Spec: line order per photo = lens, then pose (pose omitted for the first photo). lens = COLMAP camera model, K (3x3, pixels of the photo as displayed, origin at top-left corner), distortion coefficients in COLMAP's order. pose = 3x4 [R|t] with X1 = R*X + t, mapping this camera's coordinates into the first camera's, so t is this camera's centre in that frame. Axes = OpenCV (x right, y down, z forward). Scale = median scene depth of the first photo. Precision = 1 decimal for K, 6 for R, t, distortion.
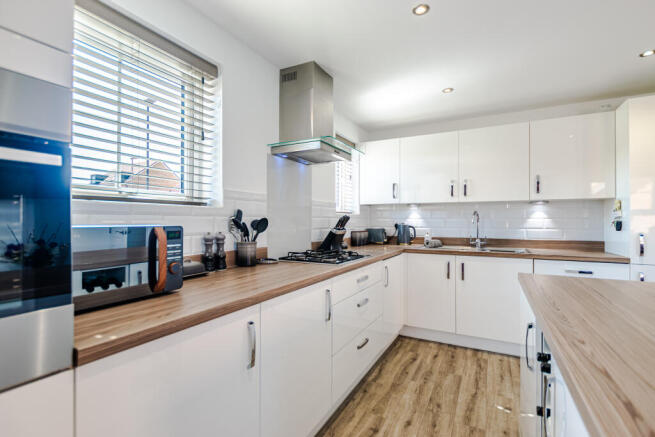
lens RADIAL K [[302.2, 0, 327.5], [0, 302.2, 218.5], [0, 0, 1]] dist [0.019683, -0.000494]
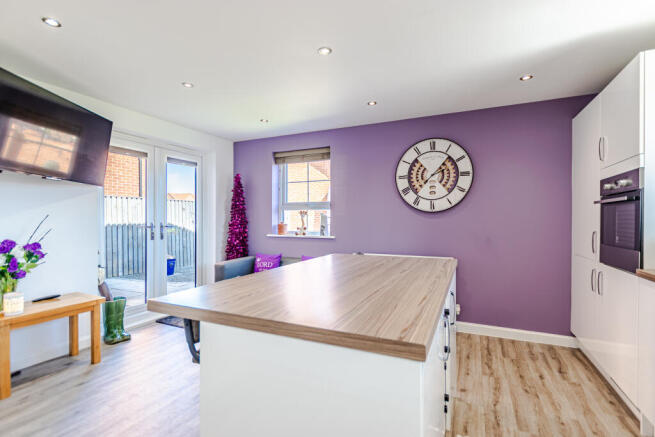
lens RADIAL K [[302.2, 0, 327.5], [0, 302.2, 218.5], [0, 0, 1]] dist [0.019683, -0.000494]
pose [[-0.998902, -0.000398, -0.046839, 1.070743], [-0.000186, 0.999990, -0.004546, 0.007374], [0.046841, -0.004533, -0.998892, 1.967959]]
